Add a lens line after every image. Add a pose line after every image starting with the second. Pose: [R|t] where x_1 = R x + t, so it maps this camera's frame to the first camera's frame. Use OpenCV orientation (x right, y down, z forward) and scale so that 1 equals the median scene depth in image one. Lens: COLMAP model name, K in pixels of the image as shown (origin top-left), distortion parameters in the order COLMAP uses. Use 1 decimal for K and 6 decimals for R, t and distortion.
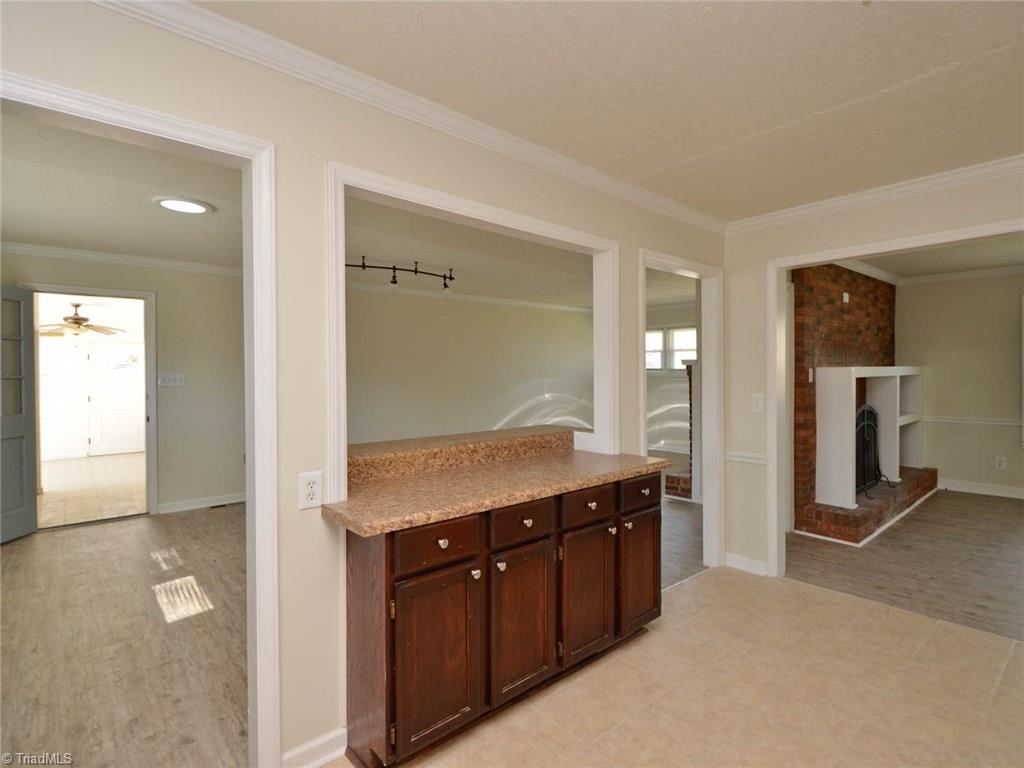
lens RADIAL K [[539.4, 0, 530.8], [0, 539.4, 378.2], [0, 0, 1]] dist [0.003184, -0.001176]
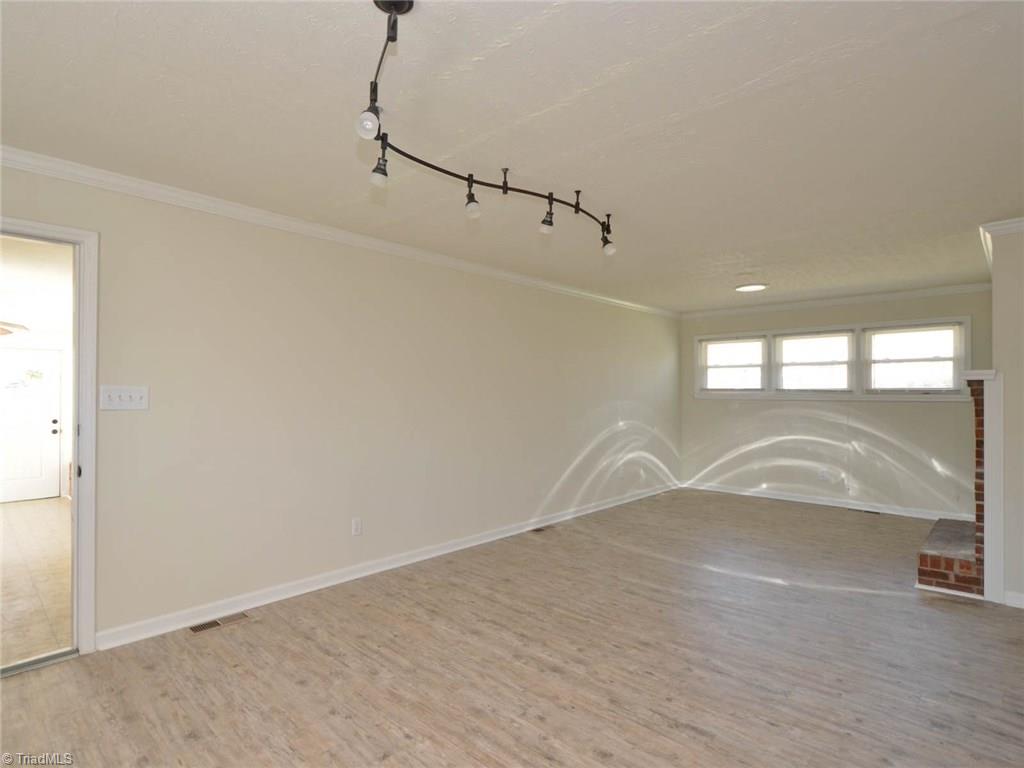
lens RADIAL K [[544.9, 0, 478.1], [0, 544.9, 392.7], [0, 0, 1]] dist [0.002472, -0.000310]
pose [[0.998222, 0.006959, 0.059200, -0.306403], [-0.005984, 0.999844, -0.016631, 0.004871], [-0.059306, 0.016248, 0.998108, 0.386486]]
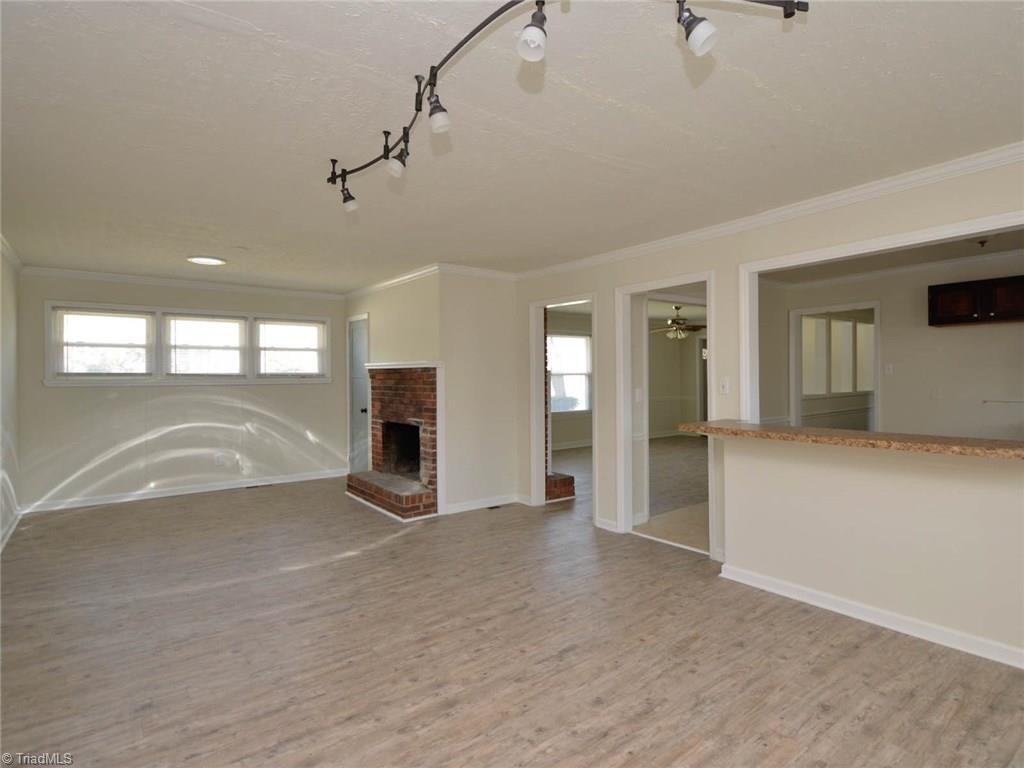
lens RADIAL K [[539.4, 0, 530.8], [0, 539.4, 378.2], [0, 0, 1]] dist [0.003184, -0.001176]
pose [[0.056153, -0.000785, 0.998422, -0.586157], [0.022021, 0.999757, -0.000452, -0.001373], [-0.998179, 0.022012, 0.056157, 0.749177]]
